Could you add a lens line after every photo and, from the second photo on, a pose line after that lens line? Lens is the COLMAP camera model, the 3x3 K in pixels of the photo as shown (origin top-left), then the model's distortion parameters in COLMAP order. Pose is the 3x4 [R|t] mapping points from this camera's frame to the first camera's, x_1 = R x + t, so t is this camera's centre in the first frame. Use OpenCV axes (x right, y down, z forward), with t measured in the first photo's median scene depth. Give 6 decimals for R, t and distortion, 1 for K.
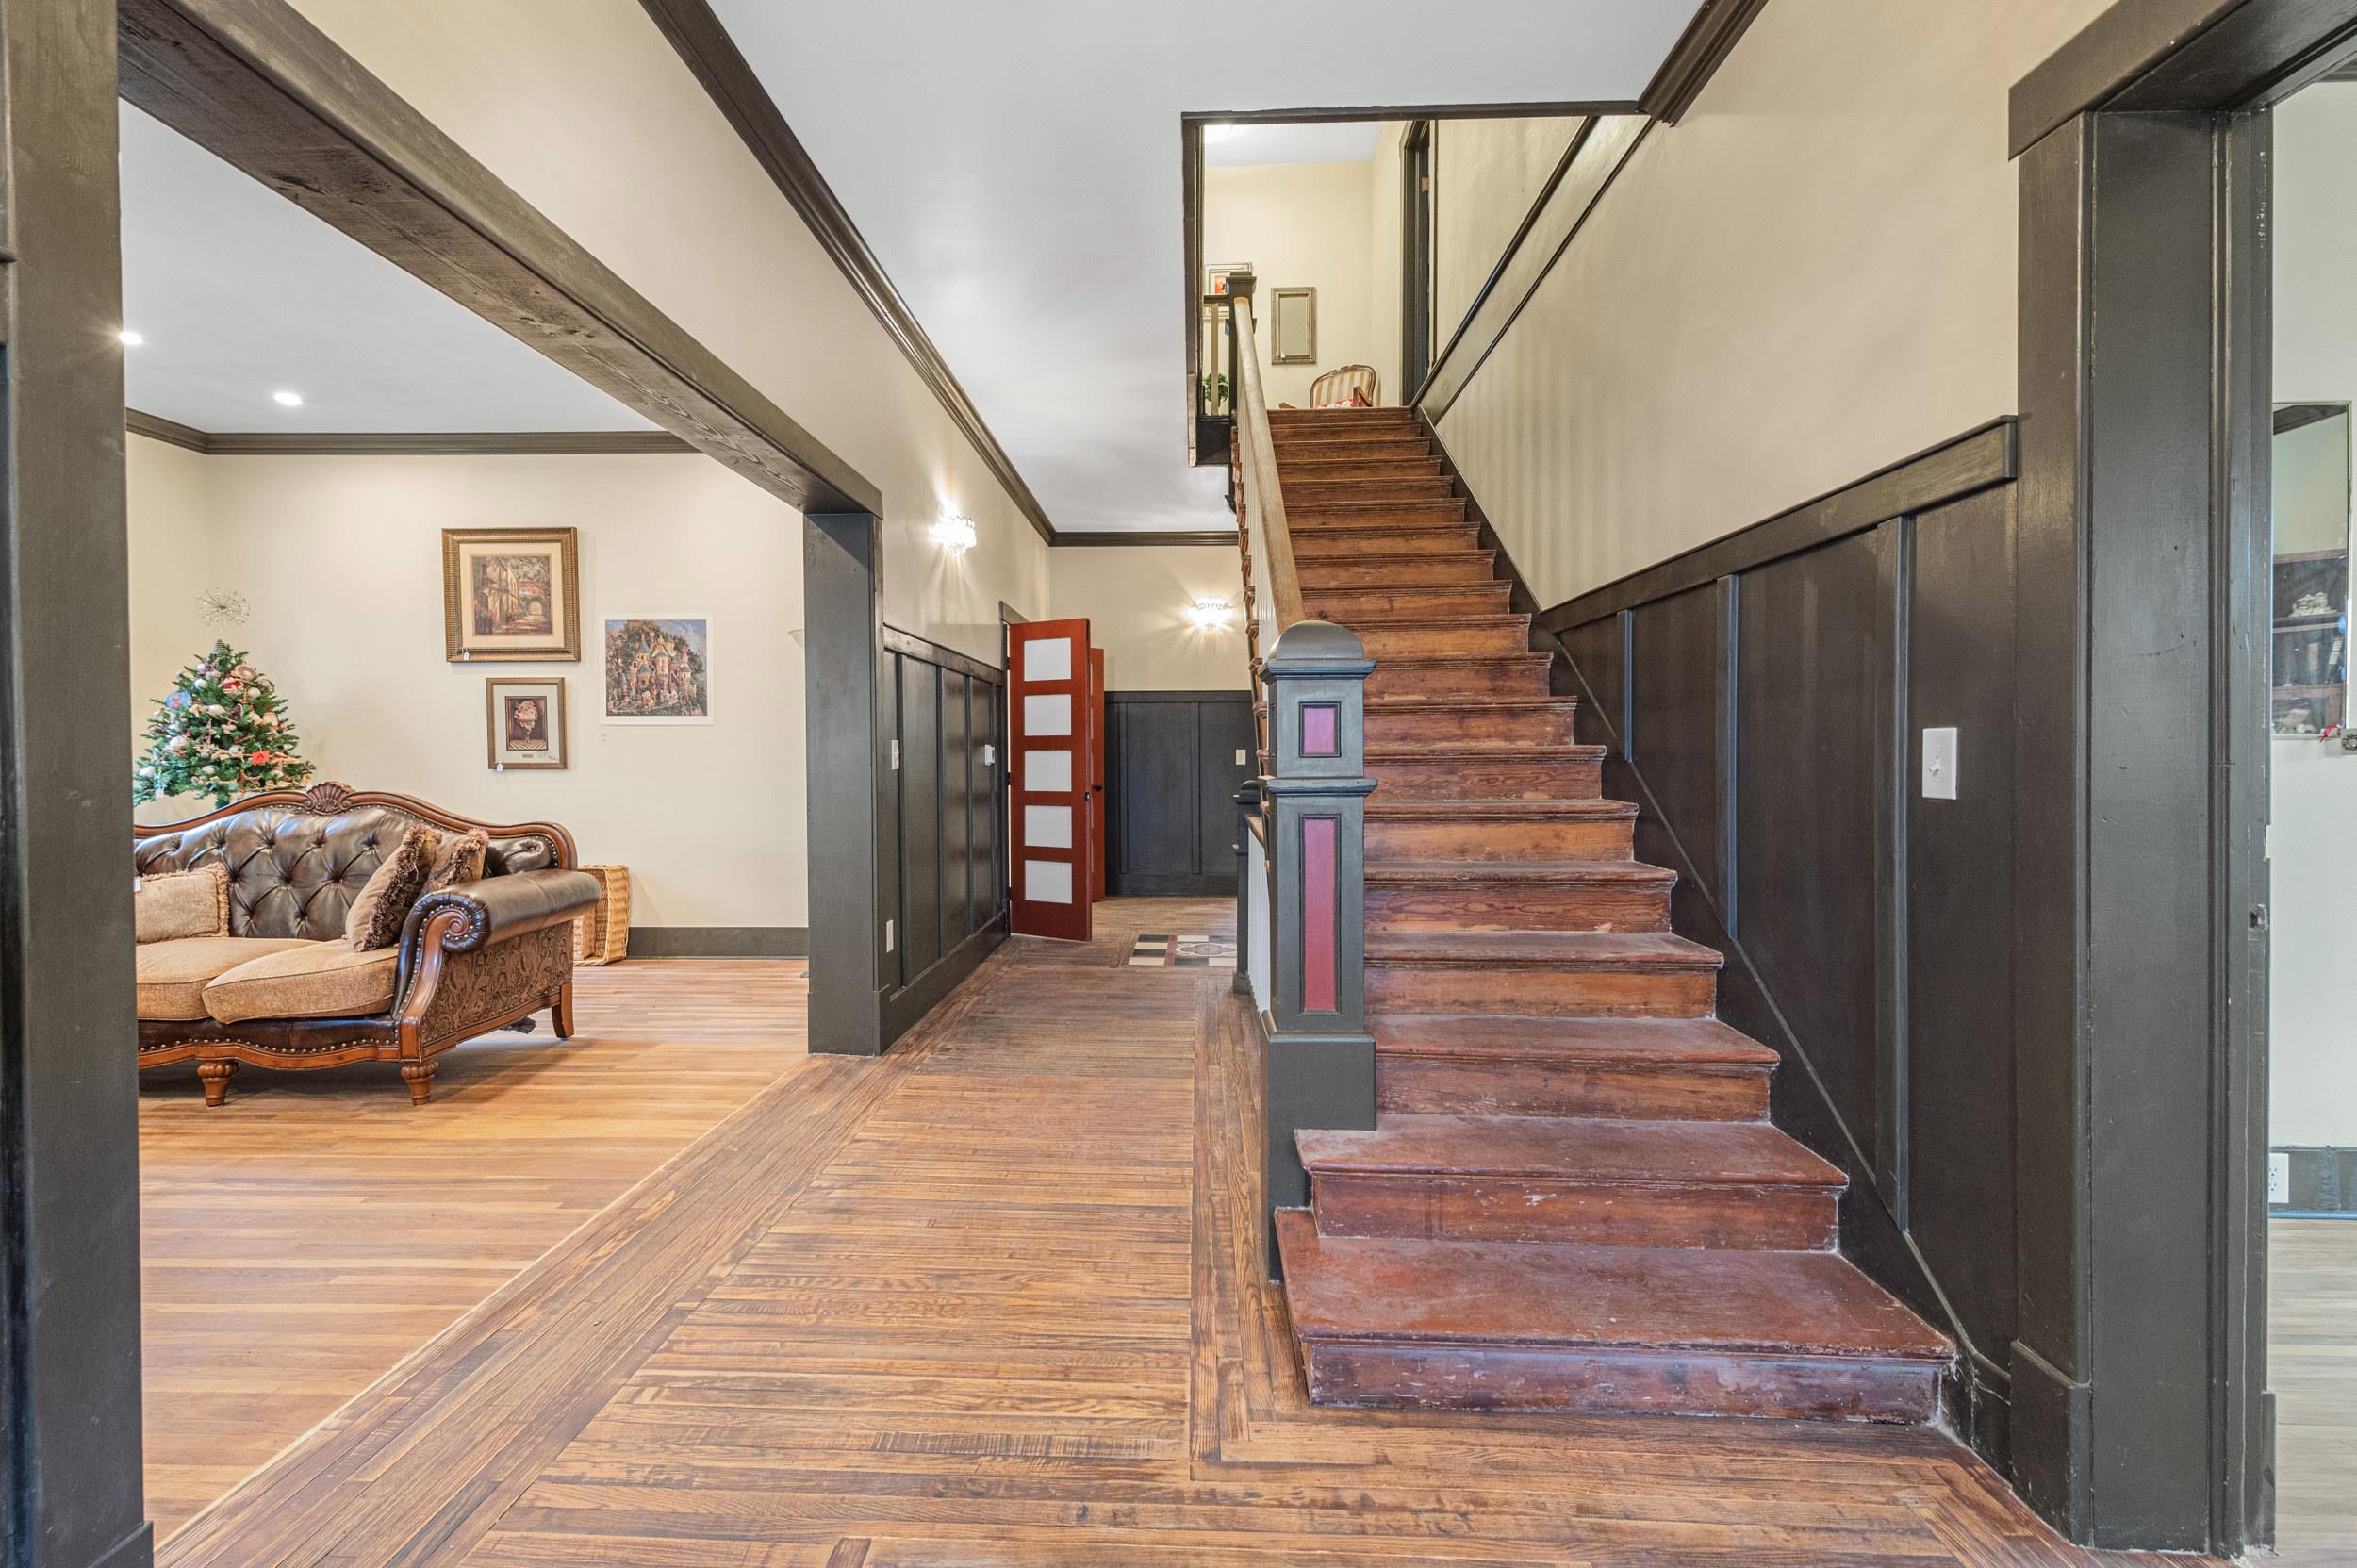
lens RADIAL K [[1061.0, 0, 1176.4], [0, 1061.0, 823.2], [0, 0, 1]] dist [0.015293, -0.020683]
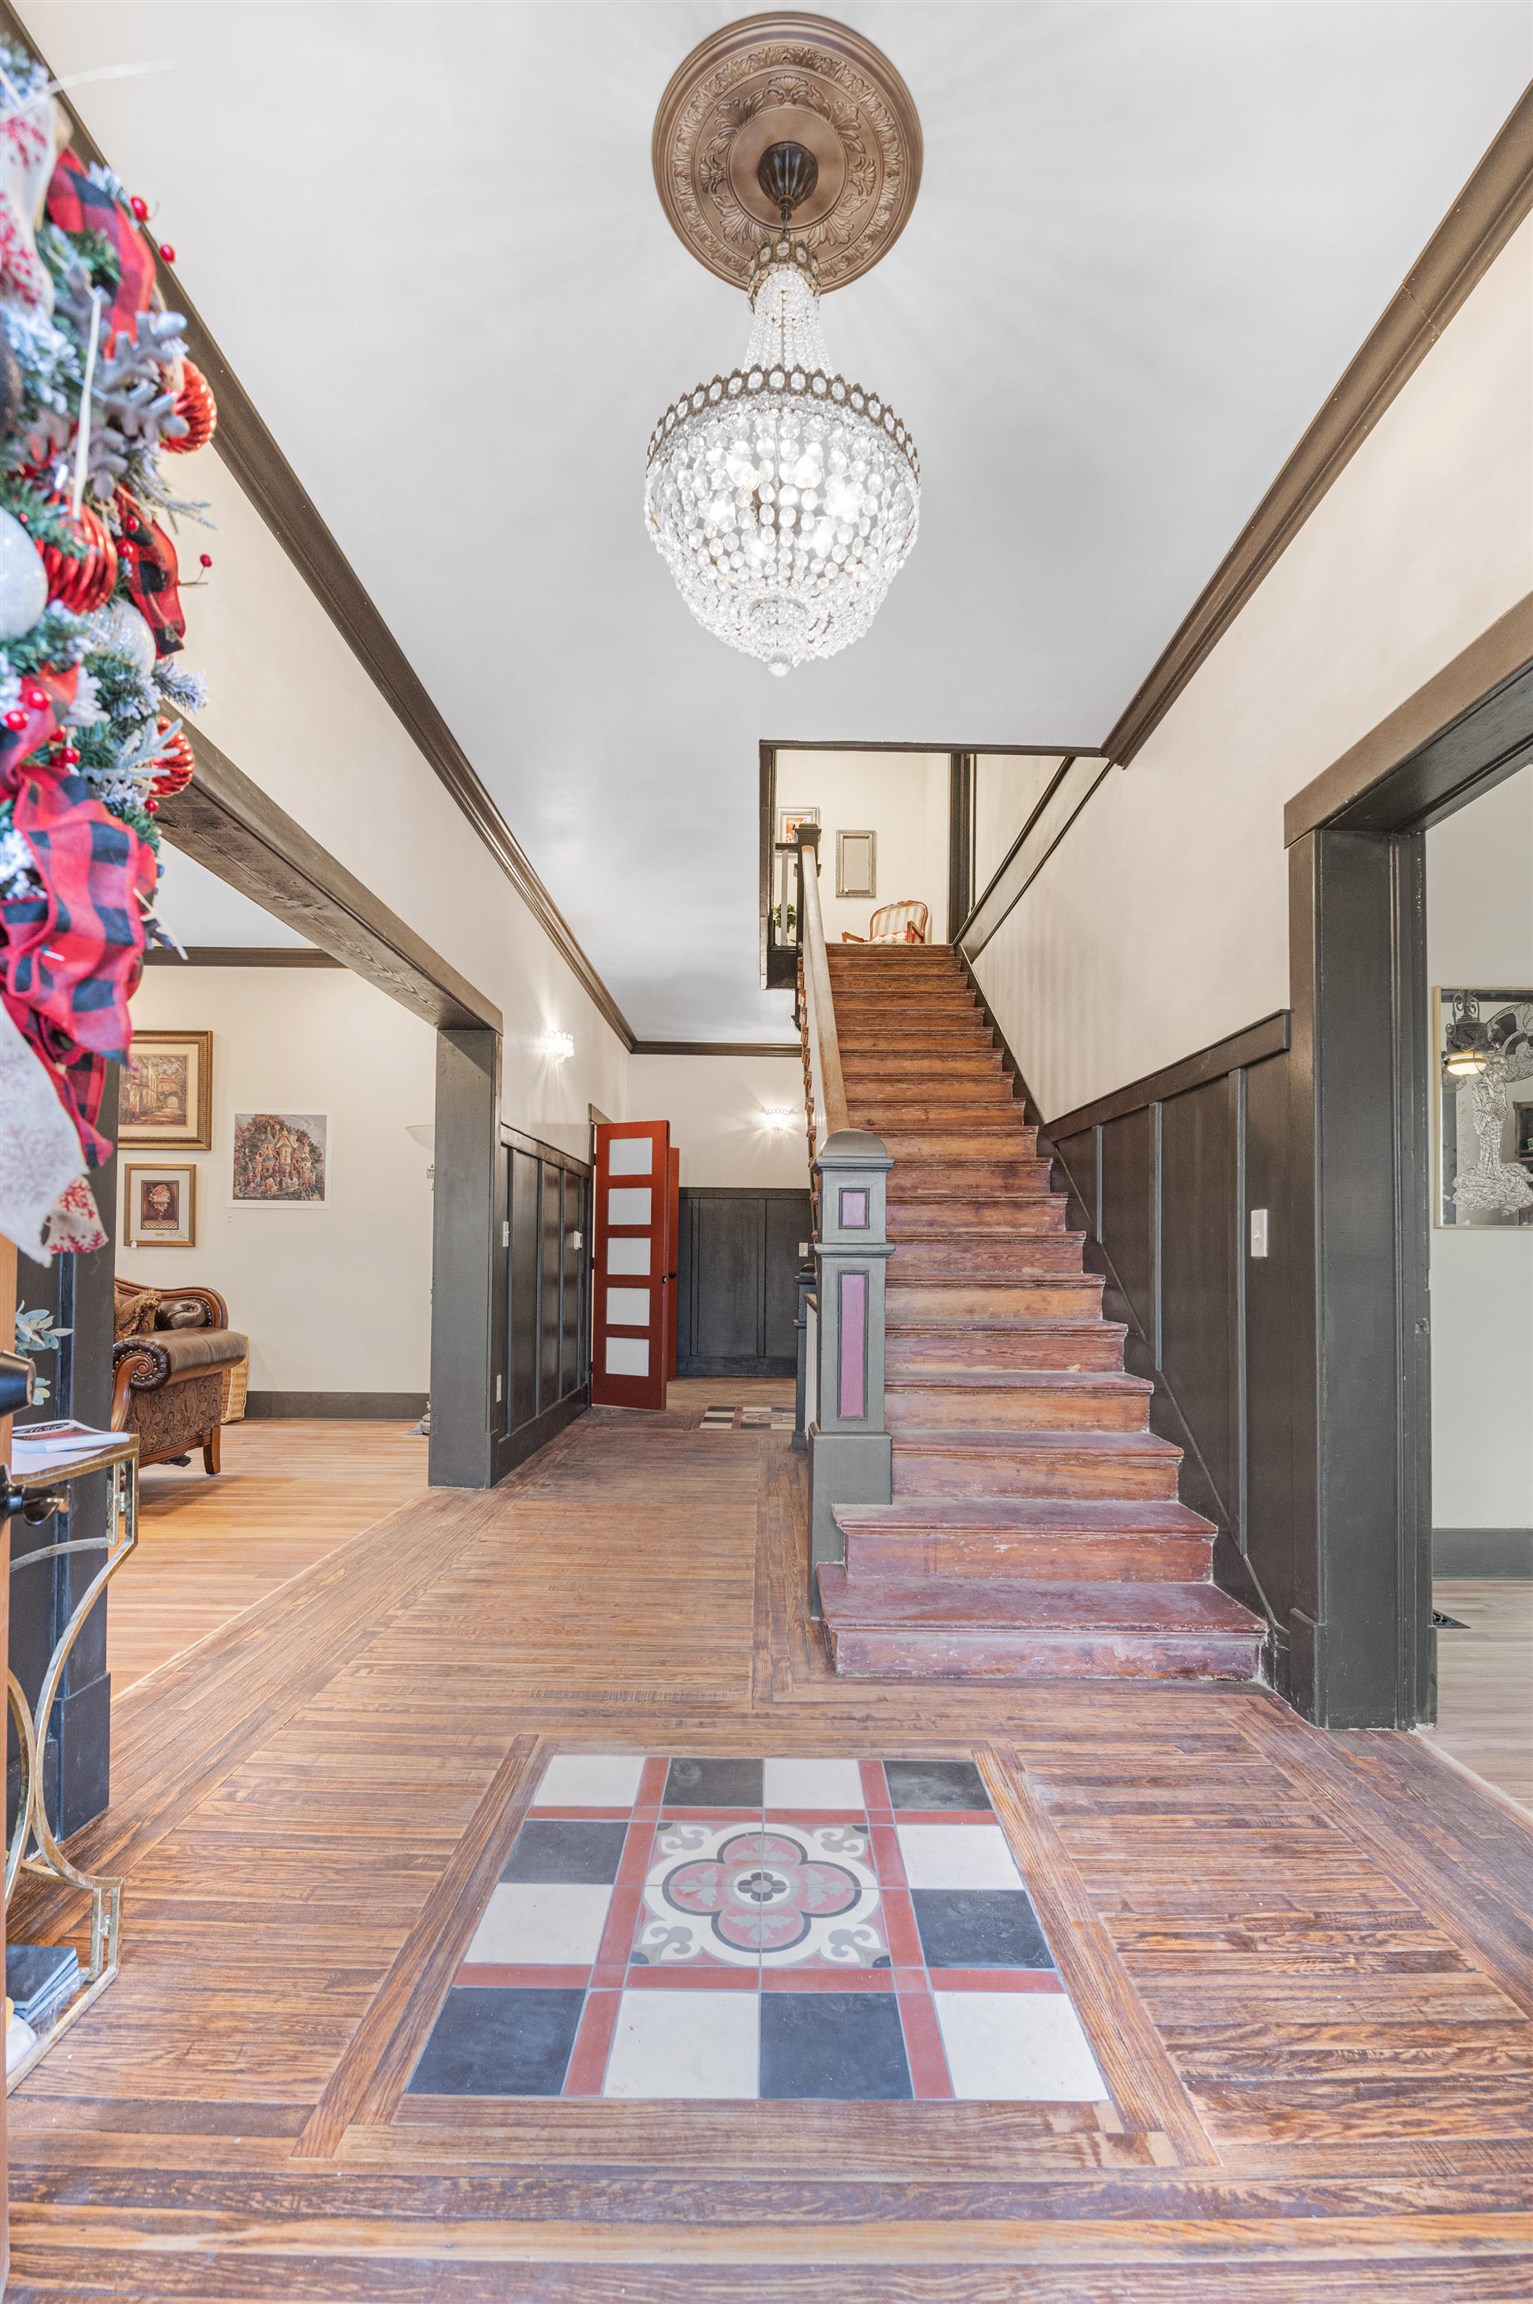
lens RADIAL K [[1001.4, 0, 768.0], [0, 1001.4, 1291.1], [0, 0, 1]] dist [-0.000164, -0.013295]
pose [[0.999556, 0.016387, 0.024892, -0.003296], [-0.015816, 0.999611, -0.022966, 0.025979], [-0.025259, 0.022562, 0.999426, -0.148816]]
